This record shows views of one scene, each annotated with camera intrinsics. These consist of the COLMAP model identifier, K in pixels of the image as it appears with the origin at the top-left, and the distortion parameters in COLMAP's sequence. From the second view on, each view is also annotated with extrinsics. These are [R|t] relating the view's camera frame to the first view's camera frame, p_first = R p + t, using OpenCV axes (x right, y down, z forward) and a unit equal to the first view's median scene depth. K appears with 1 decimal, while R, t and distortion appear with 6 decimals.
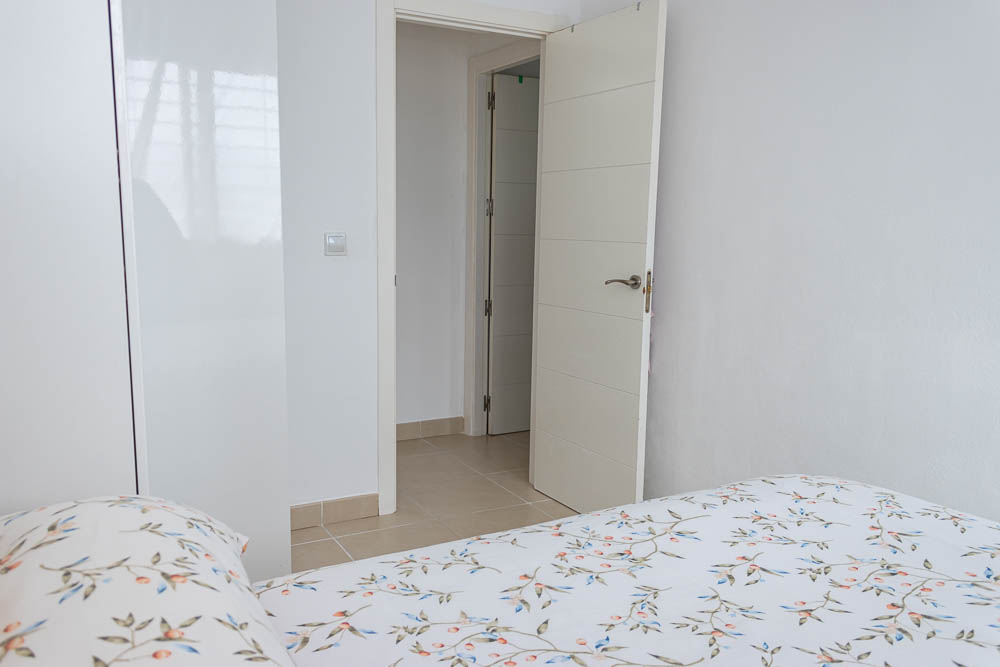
lens RADIAL K [[831.0, 0, 486.6], [0, 831.0, 336.8], [0, 0, 1]] dist [0.059274, -0.073988]
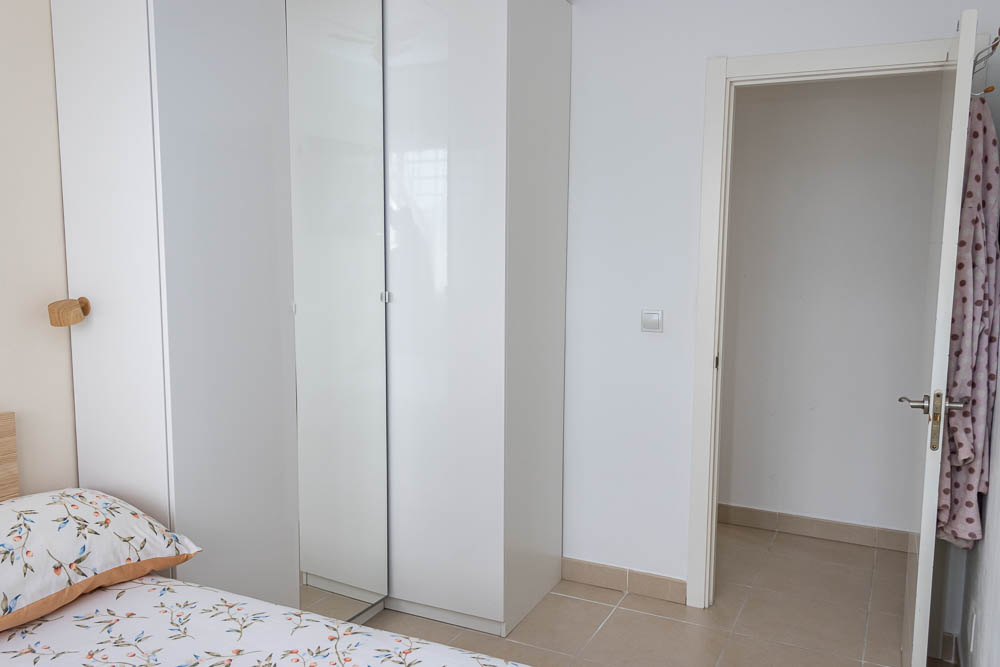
lens RADIAL K [[831.0, 0, 486.6], [0, 831.0, 336.8], [0, 0, 1]] dist [0.059274, -0.073988]
pose [[0.564521, 0.095940, -0.819824, 1.051105], [-0.113483, 0.992811, 0.038040, -0.211266], [0.817580, 0.071561, 0.571351, 0.525961]]
